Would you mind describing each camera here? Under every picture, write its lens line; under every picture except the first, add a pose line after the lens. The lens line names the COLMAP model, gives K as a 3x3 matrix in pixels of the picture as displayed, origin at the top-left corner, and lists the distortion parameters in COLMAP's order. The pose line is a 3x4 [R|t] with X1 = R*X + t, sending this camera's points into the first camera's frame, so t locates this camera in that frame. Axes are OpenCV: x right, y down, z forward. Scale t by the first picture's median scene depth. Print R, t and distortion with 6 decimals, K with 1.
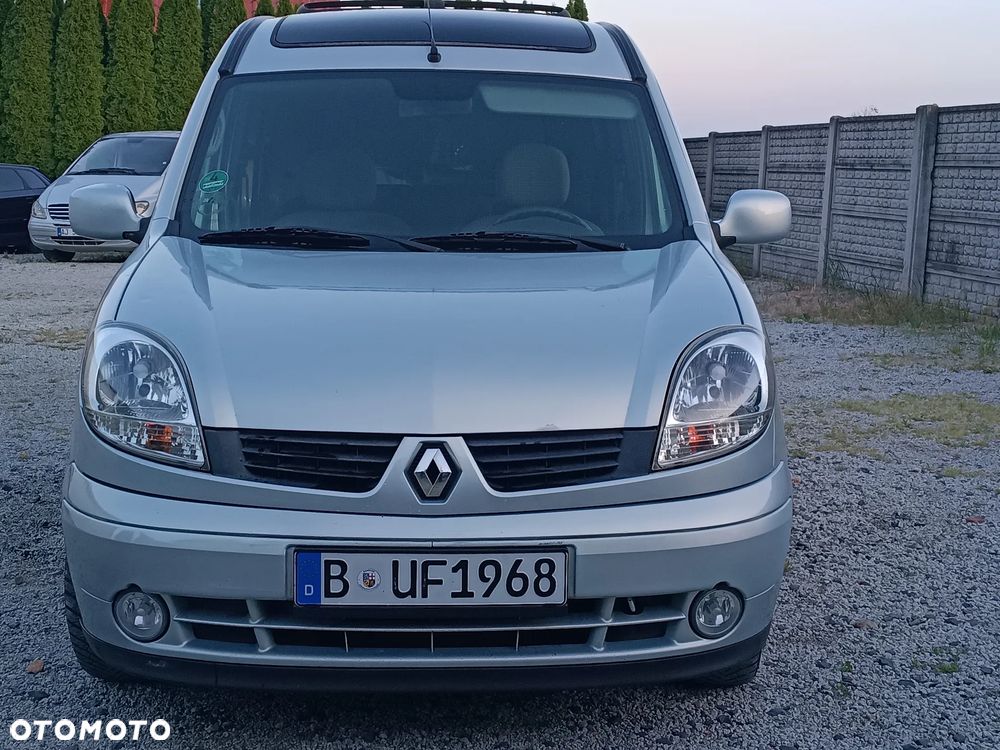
lens RADIAL K [[1423.6, 0, 505.1], [0, 1423.6, 373.3], [0, 0, 1]] dist [0.021914, 0.000000]
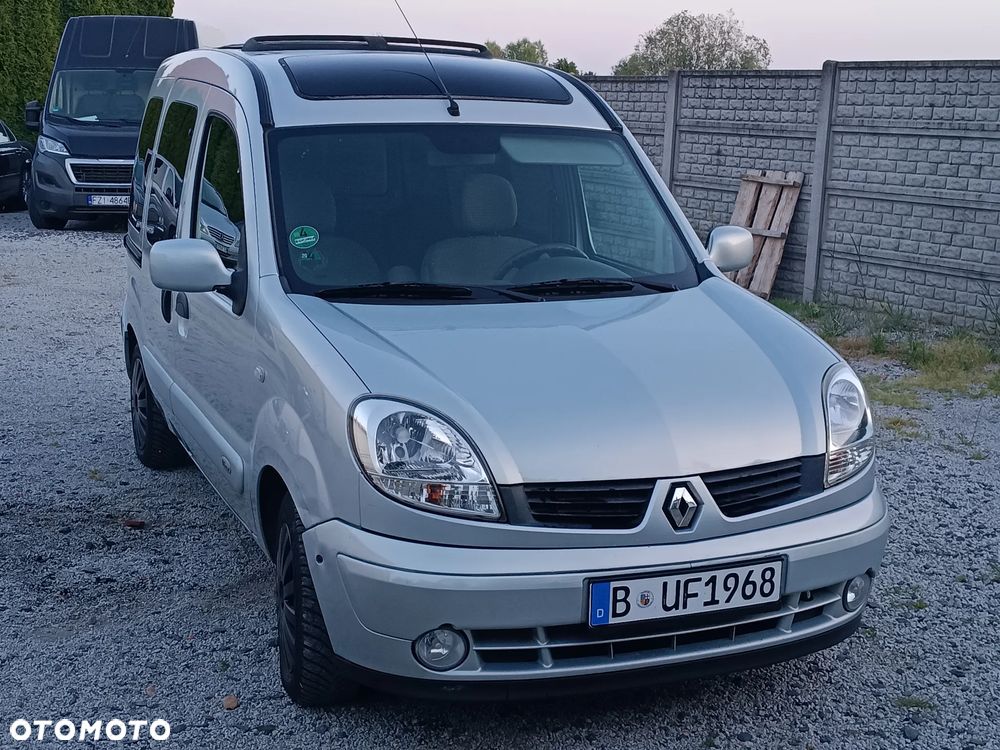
lens RADIAL K [[1423.6, 0, 504.5], [0, 1423.6, 376.2], [0, 0, 1]] dist [0.021914, 0.000000]
pose [[0.942062, -0.058885, 0.330230, -0.592552], [0.041046, 0.997309, 0.060742, -0.123391], [-0.332918, -0.043668, 0.941944, -0.102058]]
